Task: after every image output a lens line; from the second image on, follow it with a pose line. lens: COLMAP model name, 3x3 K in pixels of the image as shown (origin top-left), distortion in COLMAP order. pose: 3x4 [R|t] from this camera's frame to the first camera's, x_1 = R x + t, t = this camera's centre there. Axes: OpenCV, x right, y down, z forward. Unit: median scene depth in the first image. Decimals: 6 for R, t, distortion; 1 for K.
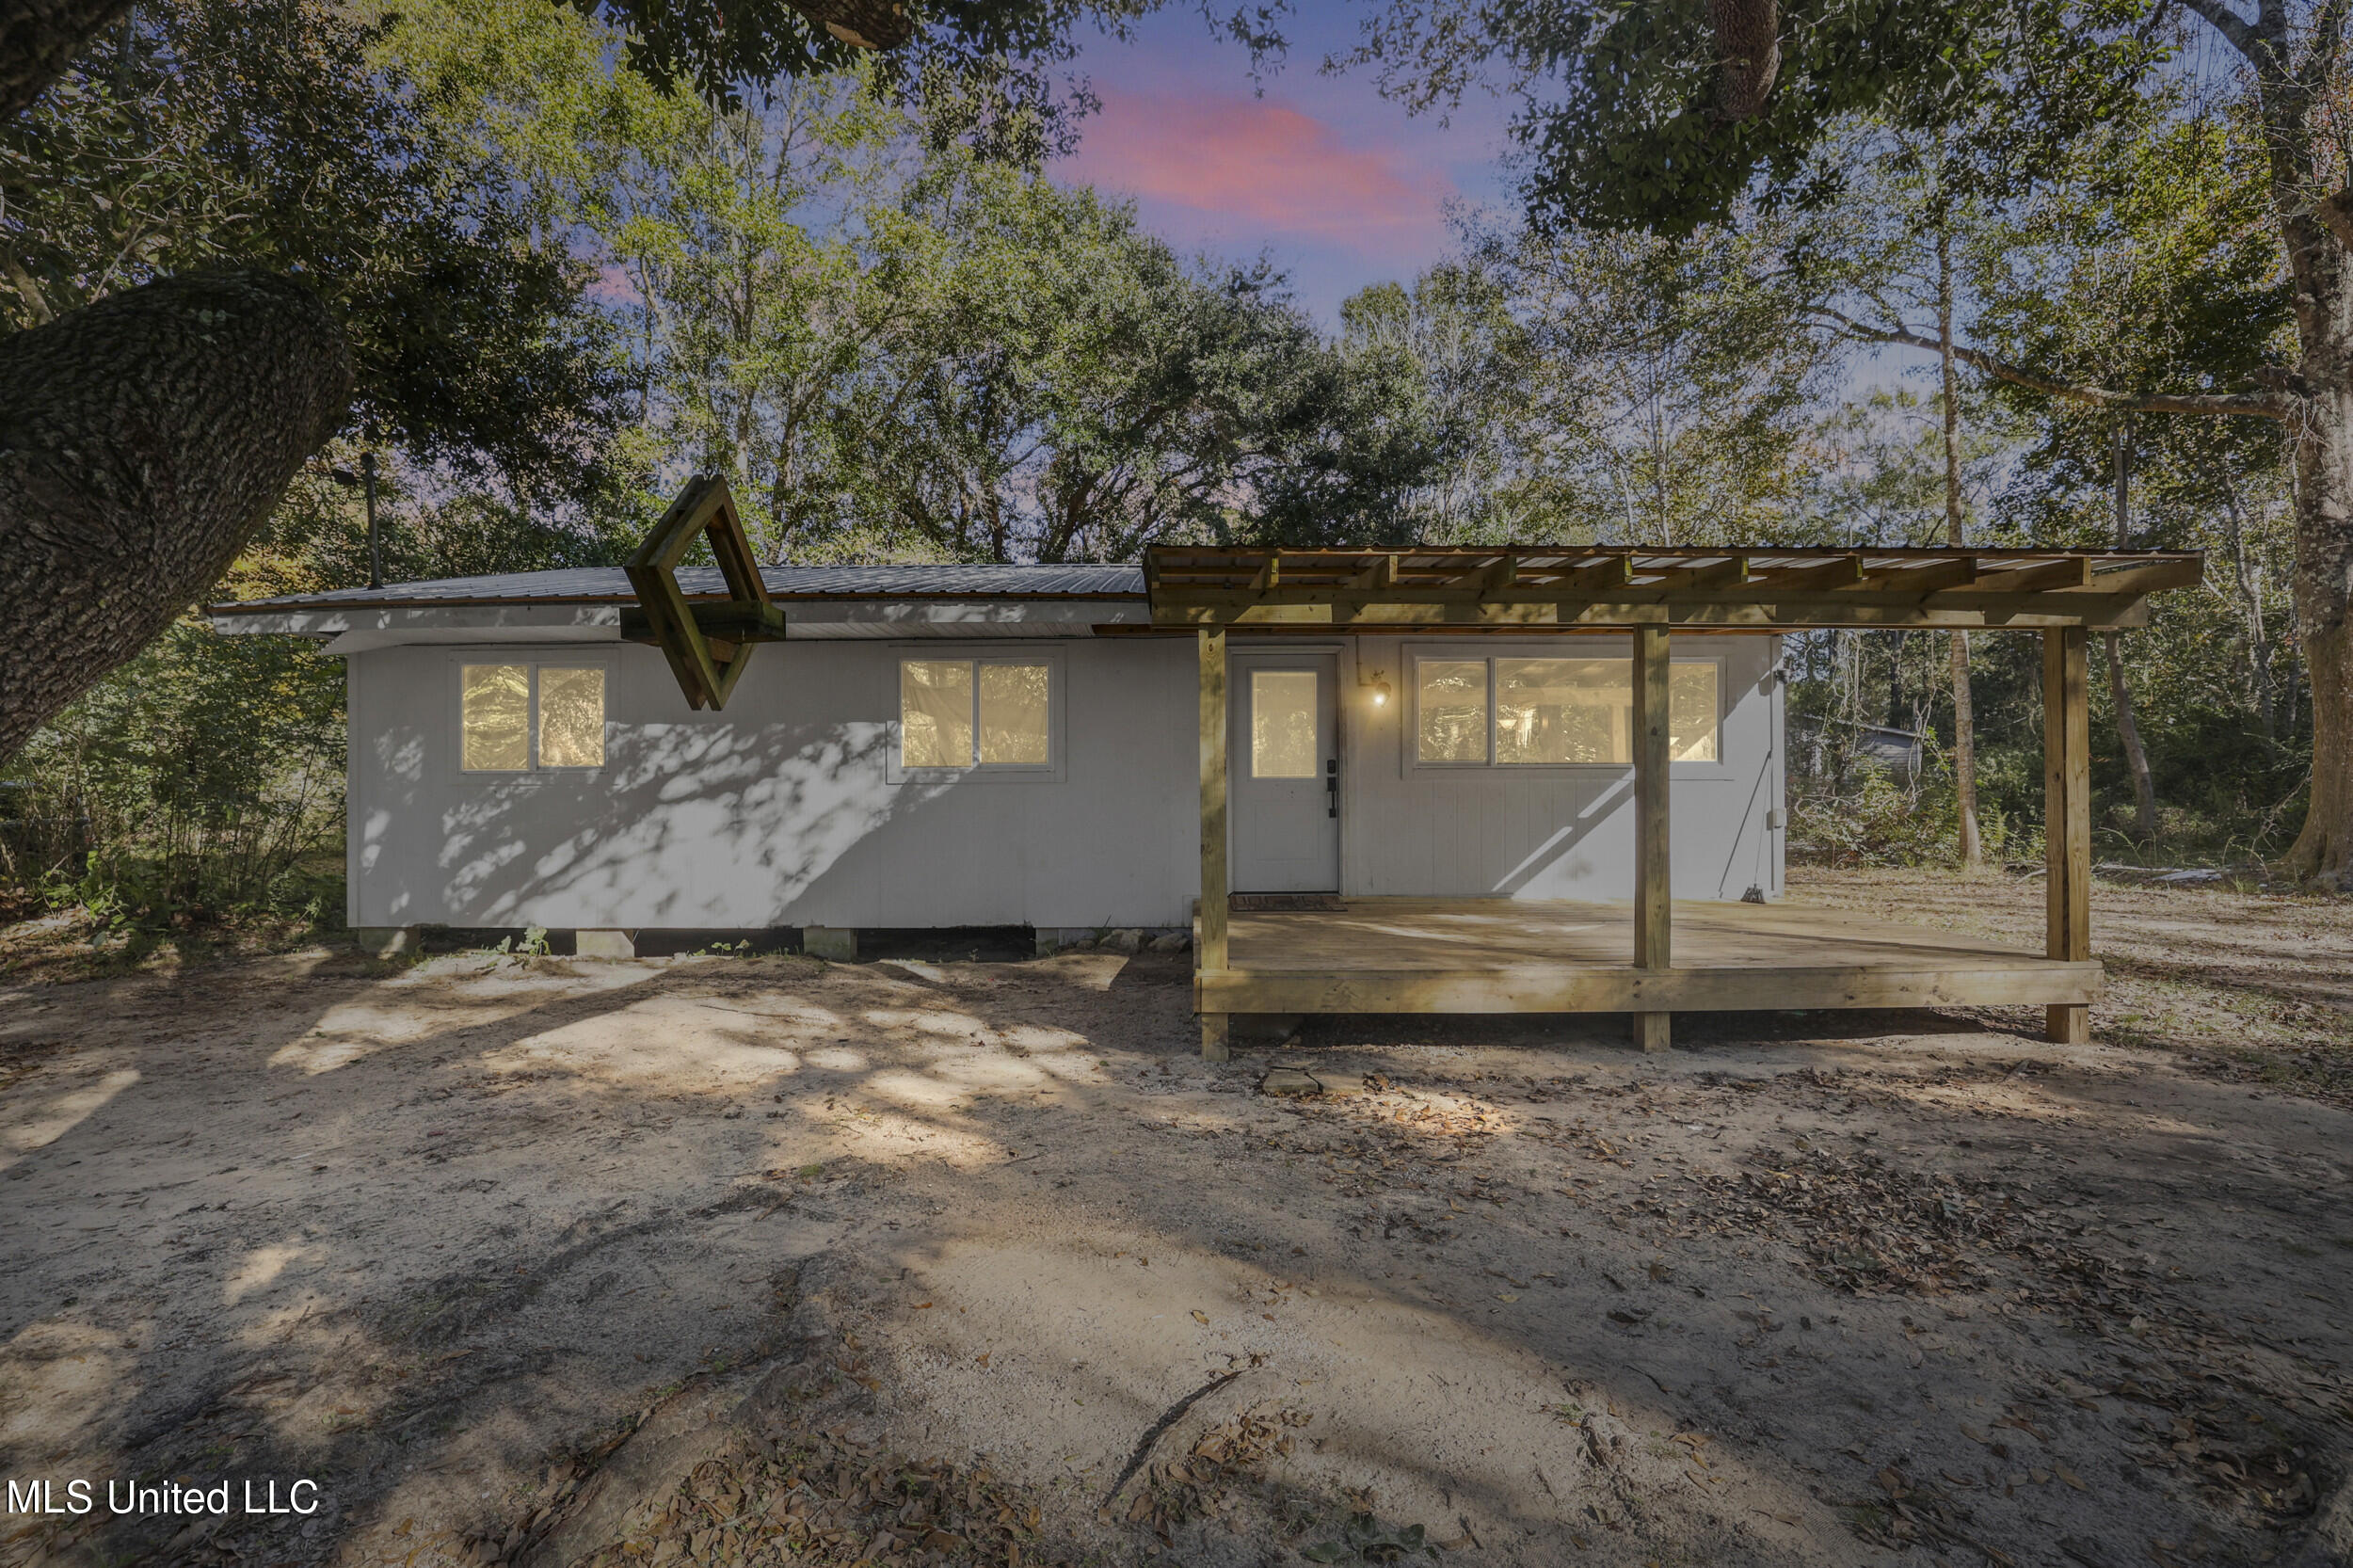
lens RADIAL K [[1023.1, 0, 1178.5], [0, 1023.1, 784.8], [0, 0, 1]] dist [-0.029047, 0.002604]
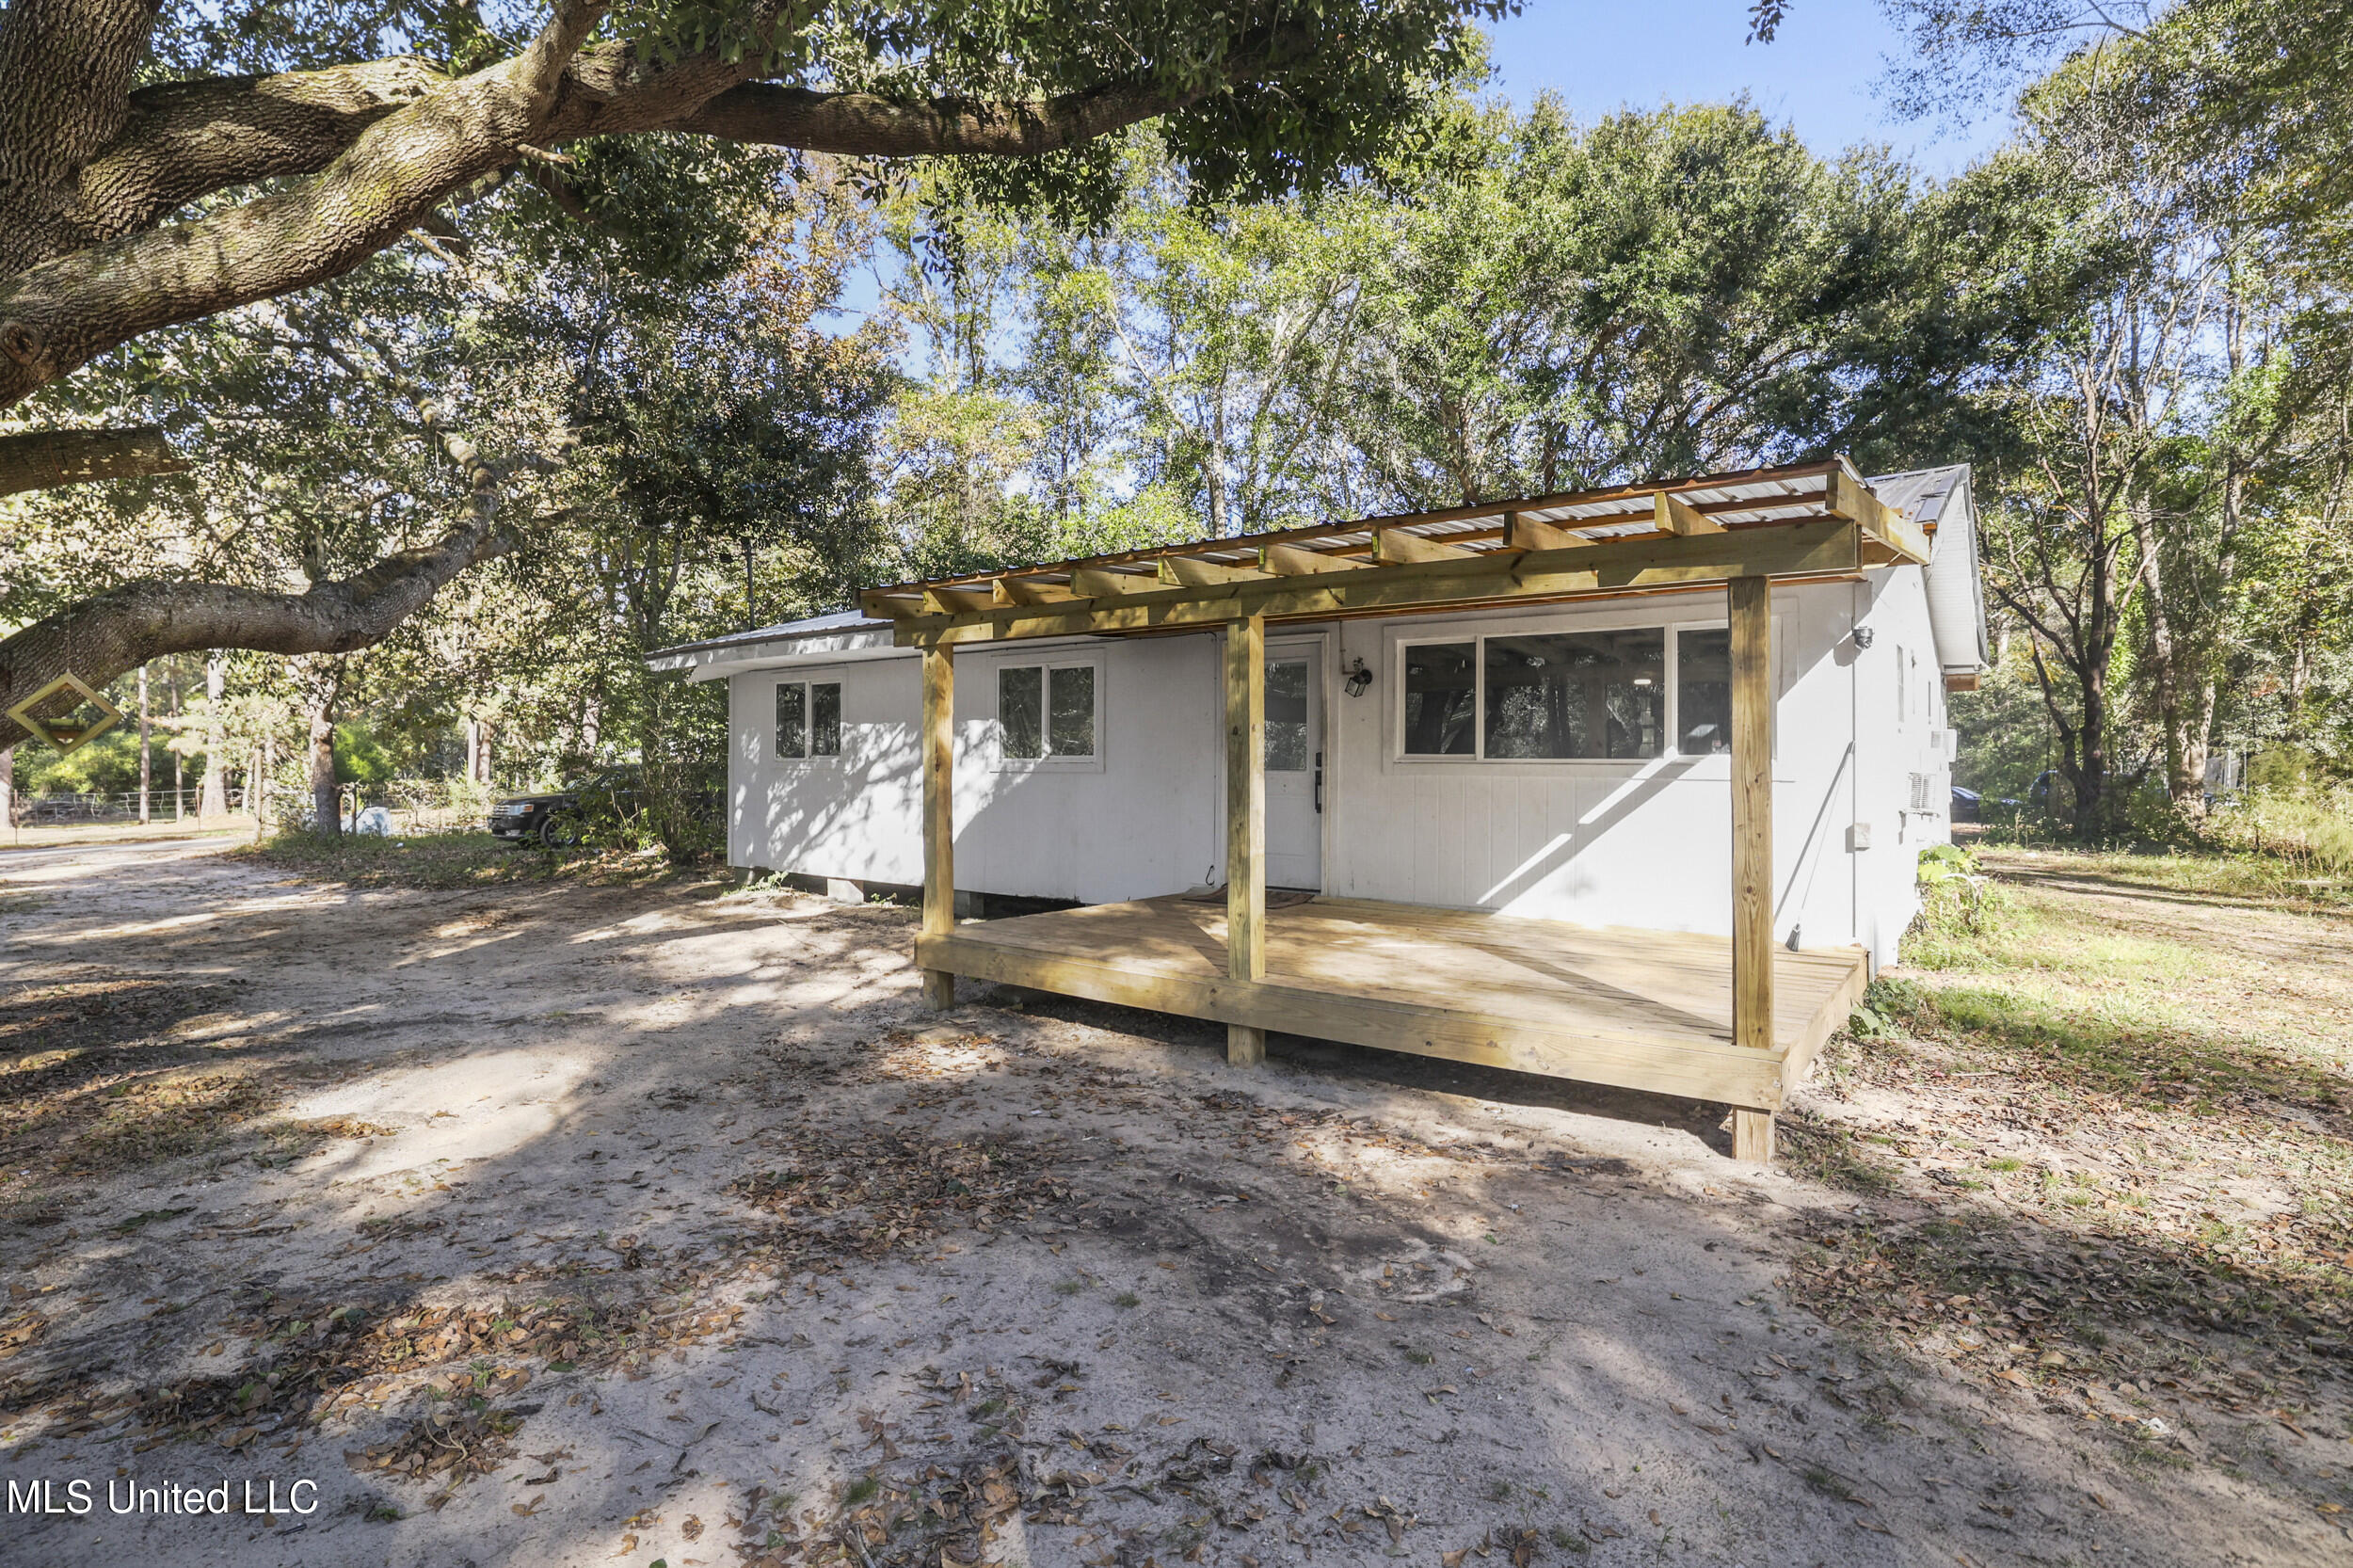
lens RADIAL K [[1147.7, 0, 1159.2], [0, 1147.7, 767.8], [0, 0, 1]] dist [-0.016420, -0.000048]
pose [[0.793179, 0.011586, -0.608878, 0.679744], [-0.009937, 0.999932, 0.006083, -0.015109], [0.608907, 0.001225, 0.793241, 0.062846]]
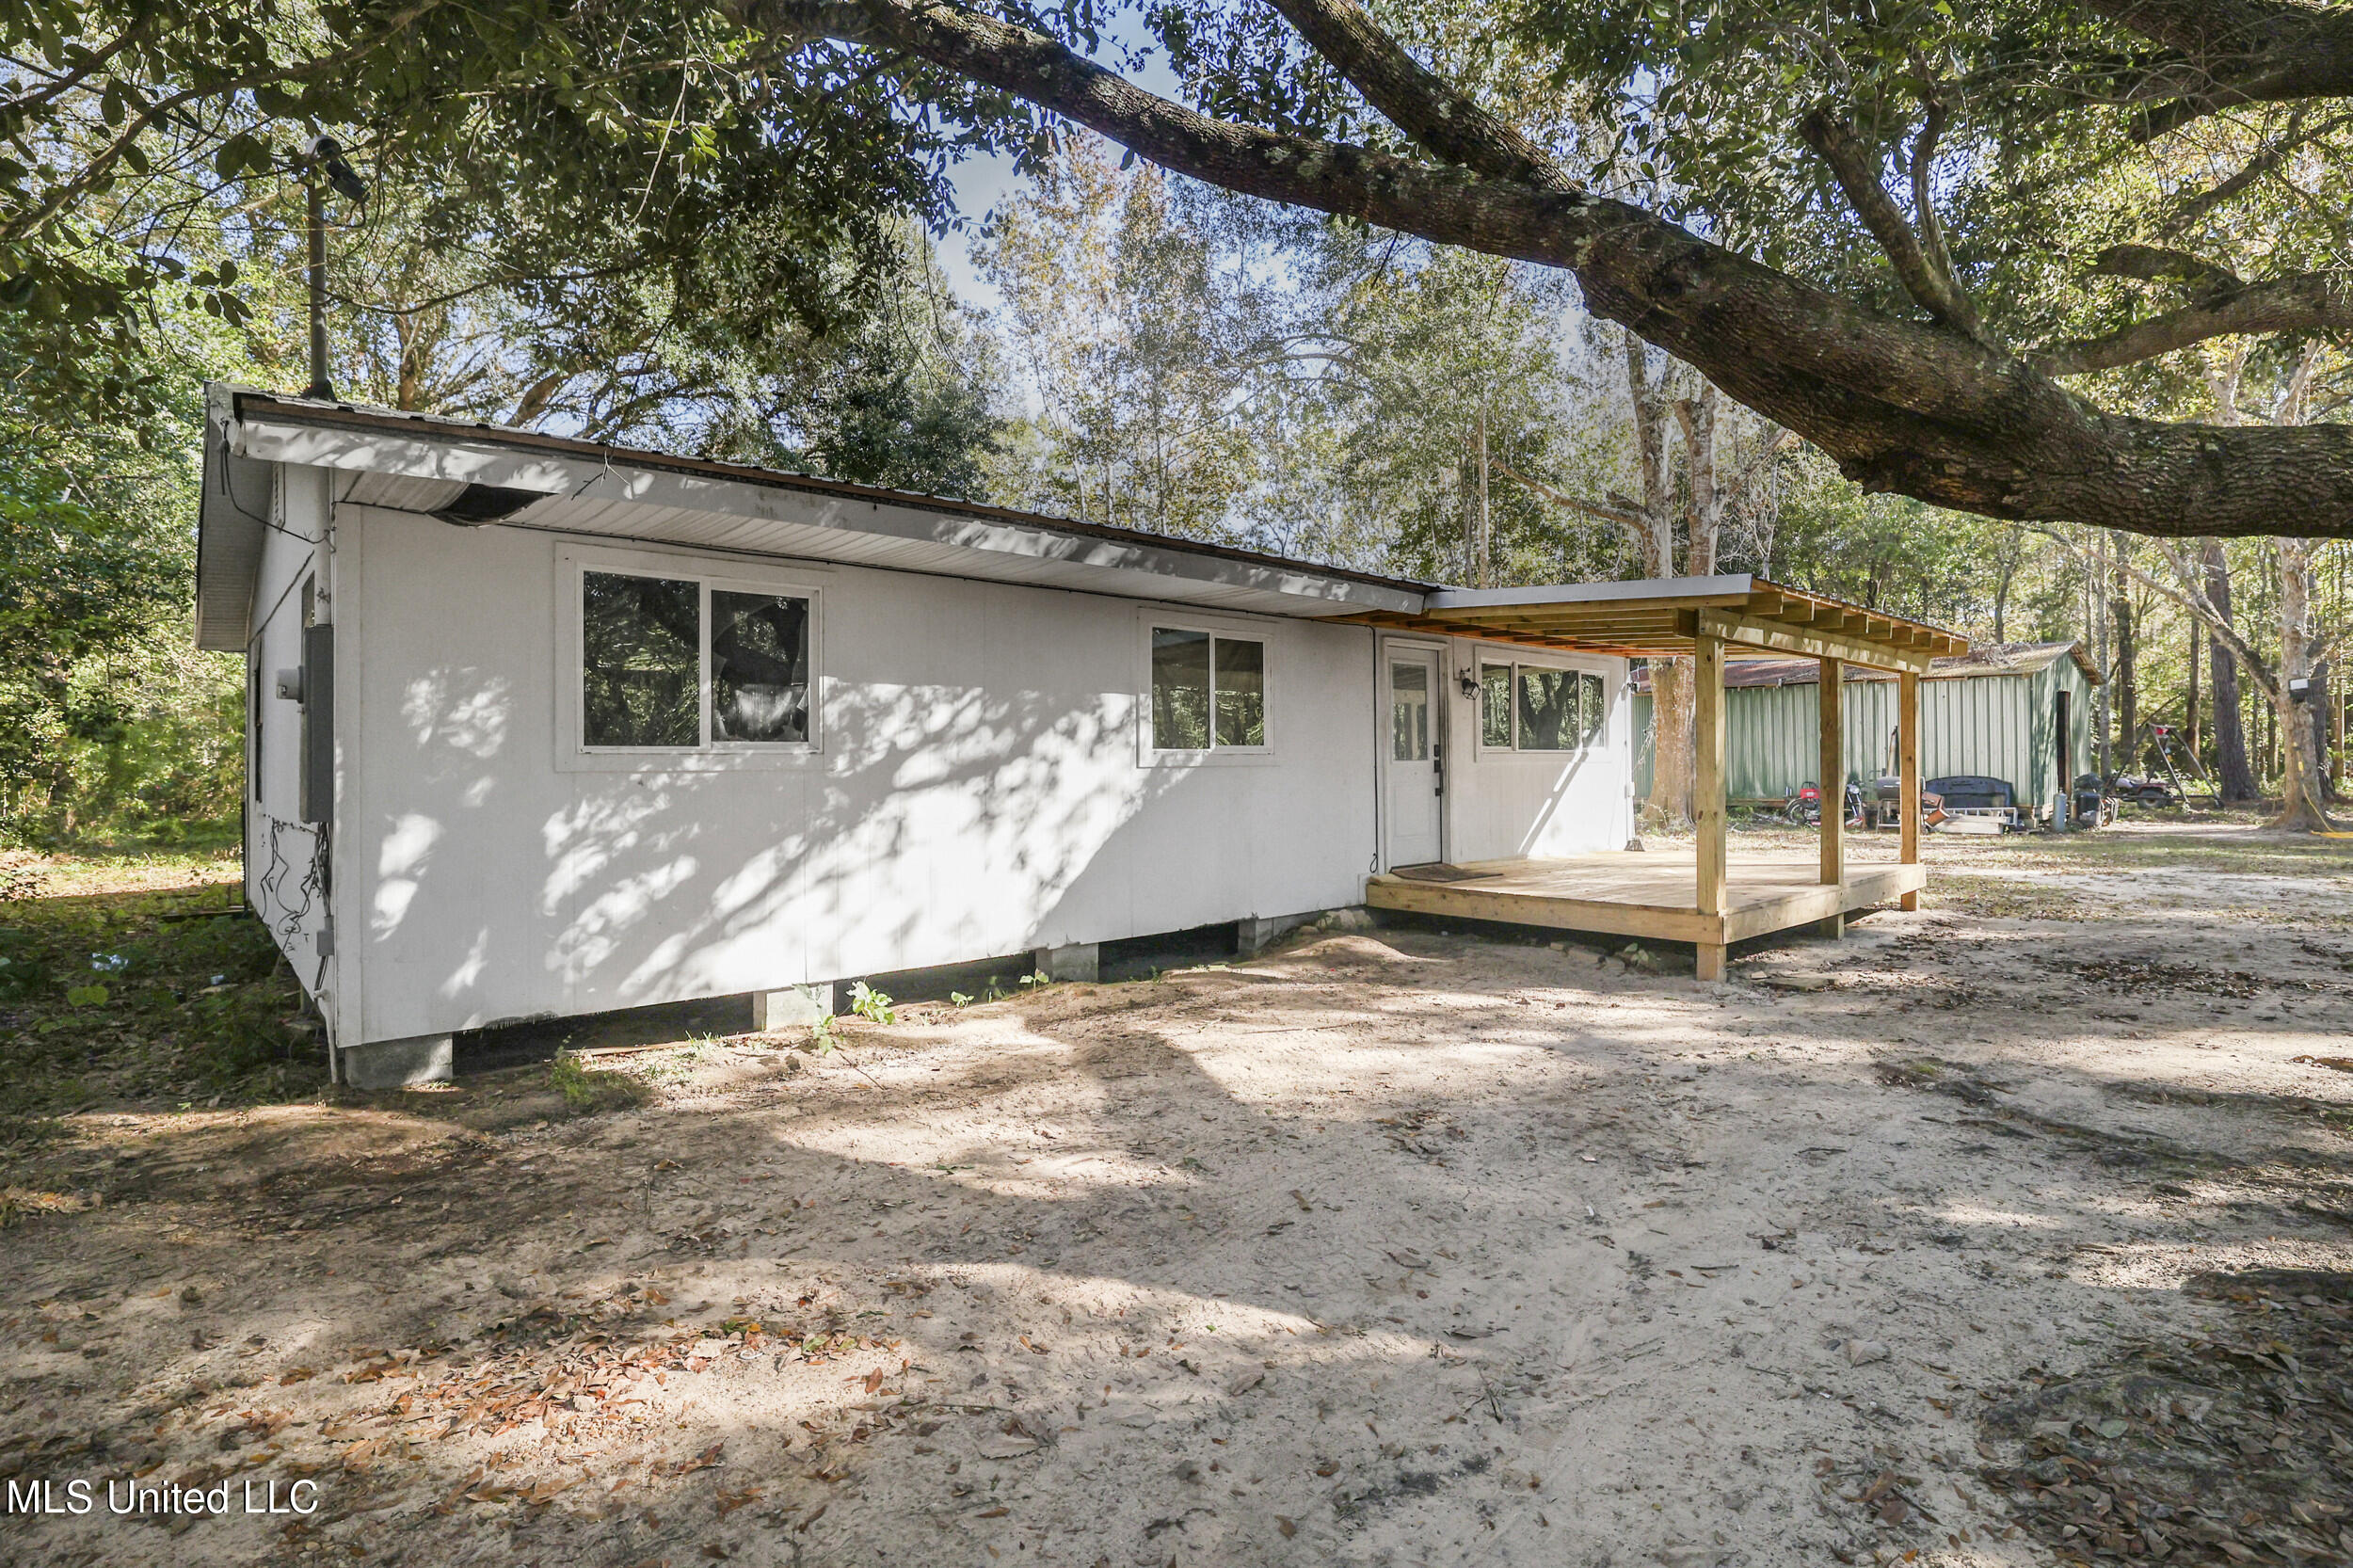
lens RADIAL K [[1147.7, 0, 1186.6], [0, 1147.7, 727.5], [0, 0, 1]] dist [-0.016420, -0.000048]
pose [[0.726463, 0.022373, 0.686841, -0.916255], [0.004184, 0.999307, -0.036978, 0.003143], [-0.687193, 0.029737, 0.725866, 0.273055]]
